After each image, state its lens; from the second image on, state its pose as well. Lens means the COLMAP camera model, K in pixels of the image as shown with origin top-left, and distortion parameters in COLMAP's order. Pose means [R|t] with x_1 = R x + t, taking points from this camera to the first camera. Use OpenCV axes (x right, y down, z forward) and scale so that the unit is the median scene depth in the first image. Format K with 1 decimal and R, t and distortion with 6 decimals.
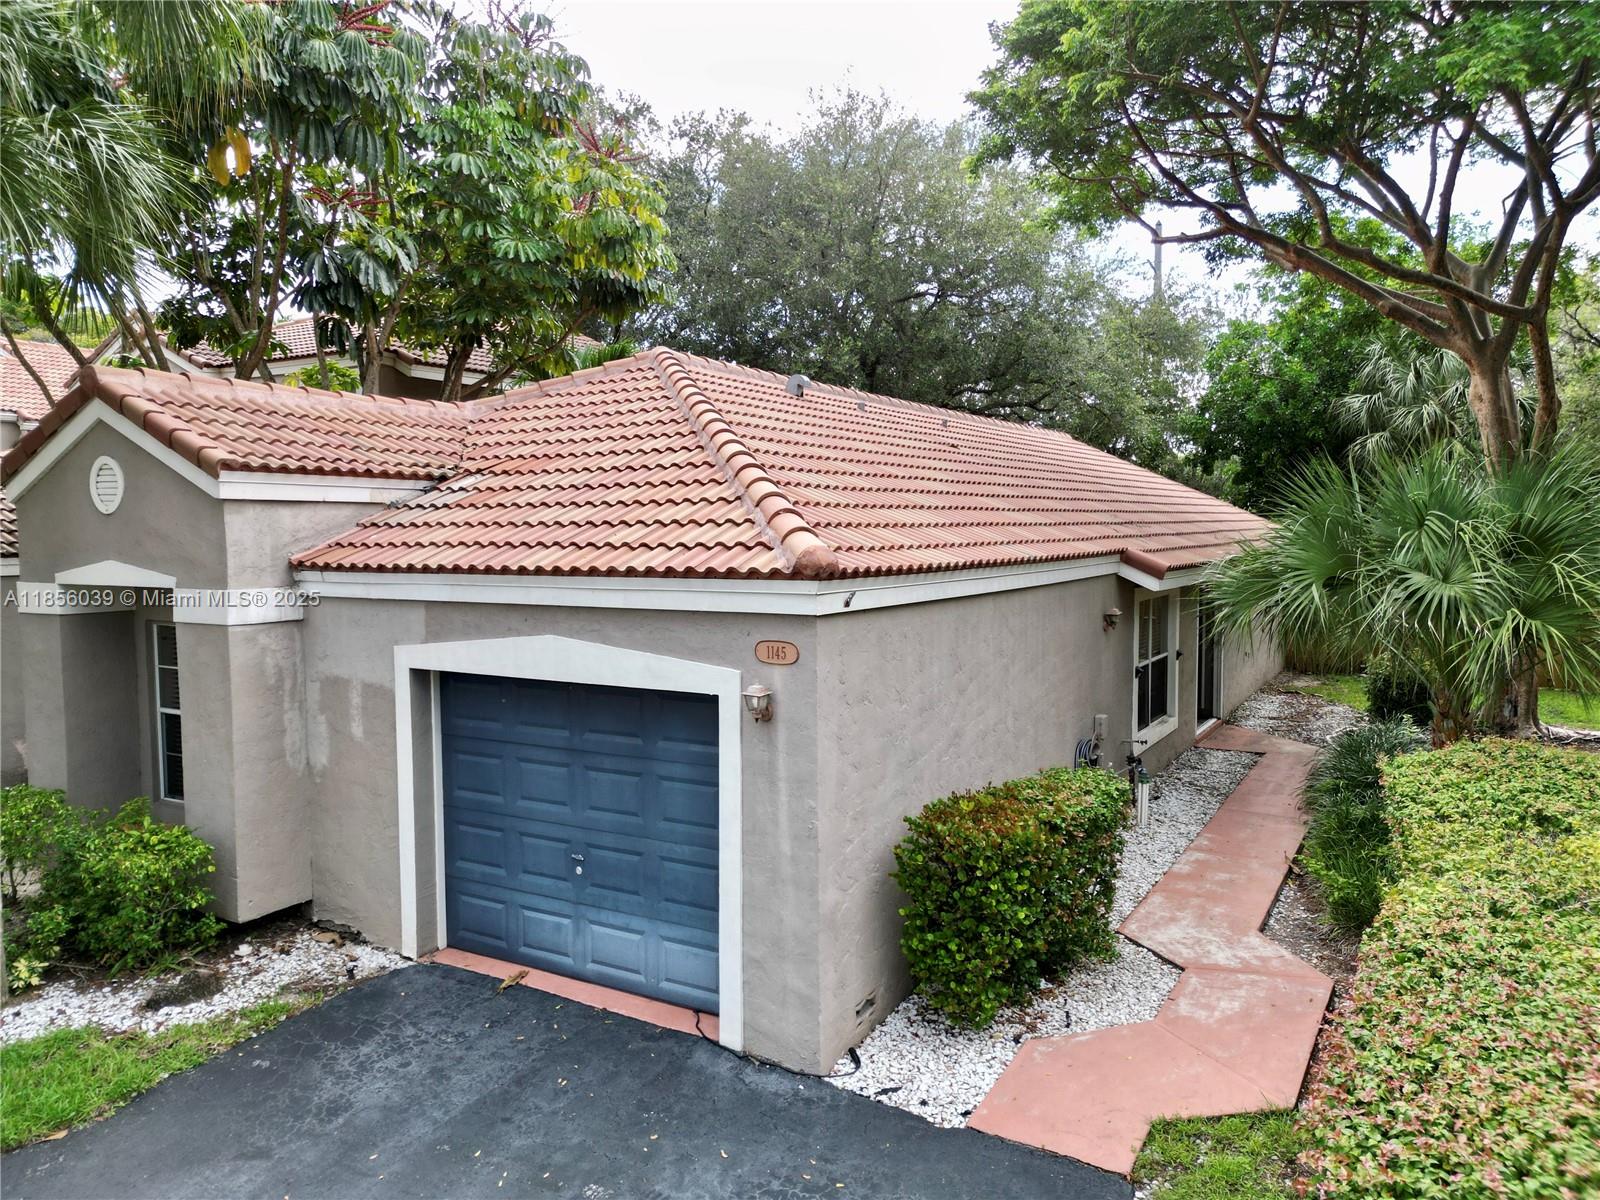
lens RADIAL K [[1127.0, 0, 791.9], [0, 1127.0, 599.1], [0, 0, 1]] dist [0.080975, -0.082040]
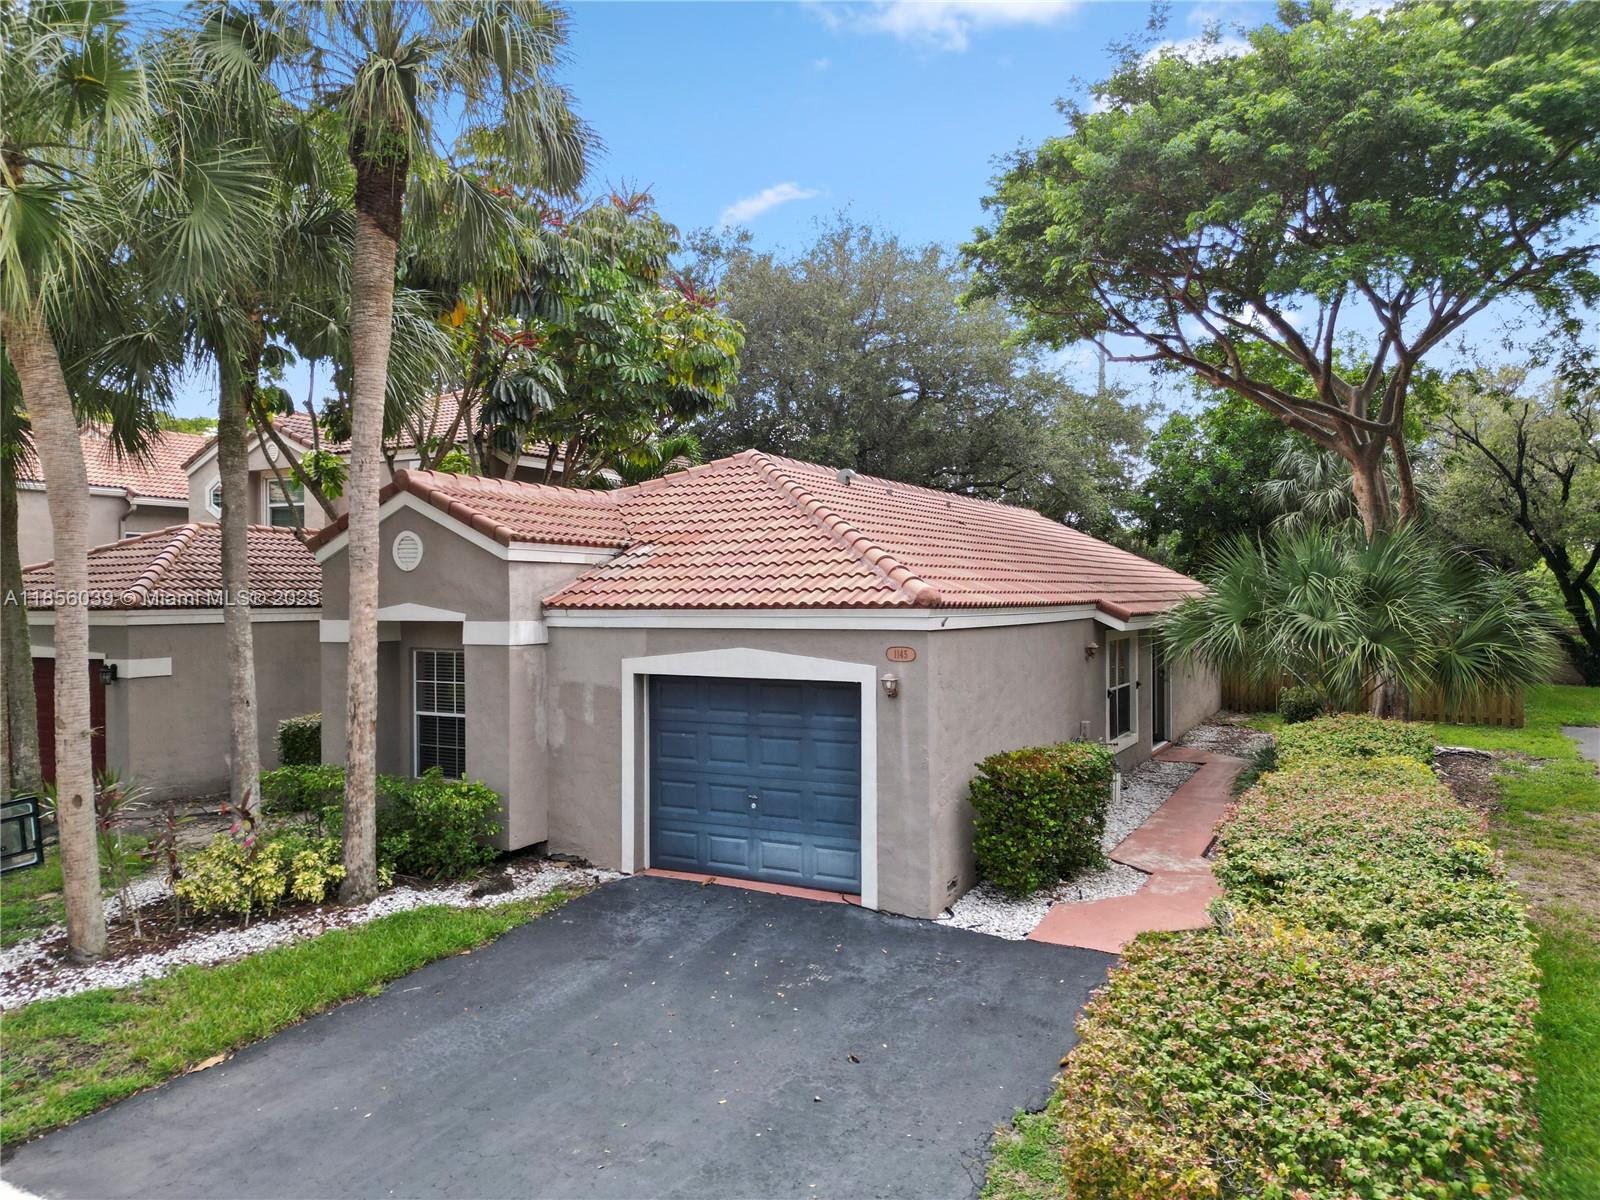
lens RADIAL K [[1131.3, 0, 790.3], [0, 1131.3, 597.2], [0, 0, 1]] dist [0.075471, -0.071208]
pose [[0.999061, 0.001640, 0.043302, -0.190727], [0.001097, 0.998006, -0.063117, 0.053302], [-0.043319, 0.063105, 0.997066, -0.482652]]
